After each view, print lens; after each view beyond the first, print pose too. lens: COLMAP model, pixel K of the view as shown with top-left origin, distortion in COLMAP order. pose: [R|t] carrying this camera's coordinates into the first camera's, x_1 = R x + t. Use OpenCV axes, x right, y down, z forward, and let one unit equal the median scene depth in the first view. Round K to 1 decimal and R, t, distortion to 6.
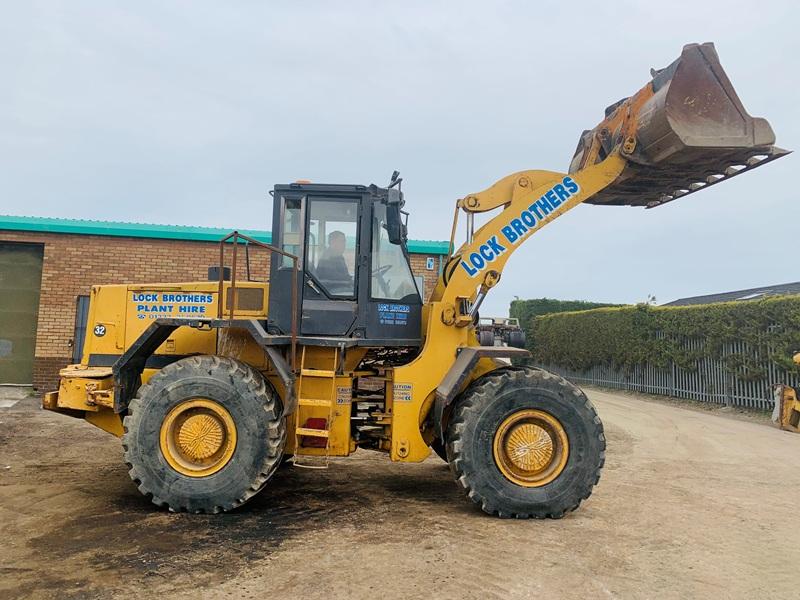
lens RADIAL K [[617.2, 0, 390.3], [0, 617.2, 292.4], [0, 0, 1]] dist [0.017304, -0.010988]
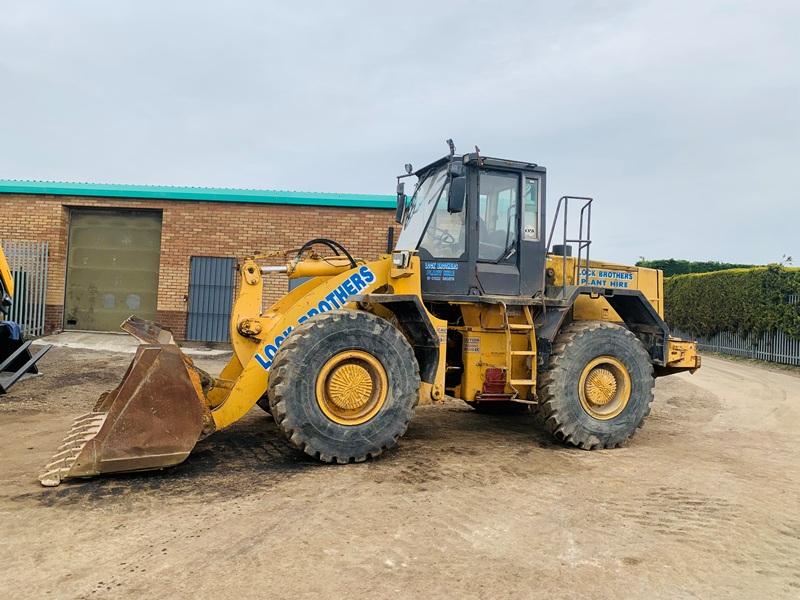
lens RADIAL K [[617.2, 0, 389.9], [0, 617.2, 291.0], [0, 0, 1]] dist [0.017304, -0.010988]
pose [[0.976342, 0.010146, -0.215992, 0.203183], [0.002586, 0.998279, 0.058582, 0.009189], [0.216215, -0.057755, 0.974636, -0.022712]]
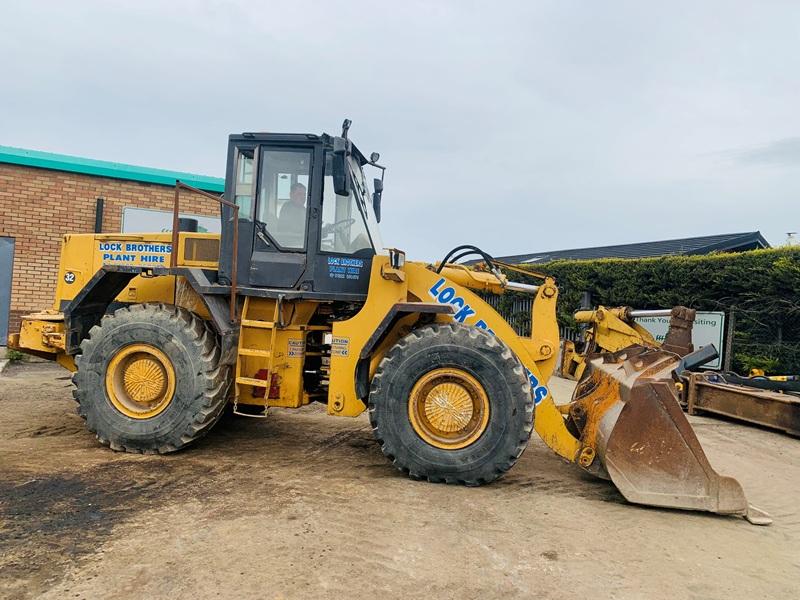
lens RADIAL K [[617.2, 0, 399.4], [0, 617.2, 293.7], [0, 0, 1]] dist [0.017304, -0.010988]
pose [[0.939494, 0.029913, 0.341257, -0.096117], [-0.056925, 0.995962, 0.069415, 0.012274], [-0.337803, -0.084641, 0.937403, 0.111200]]
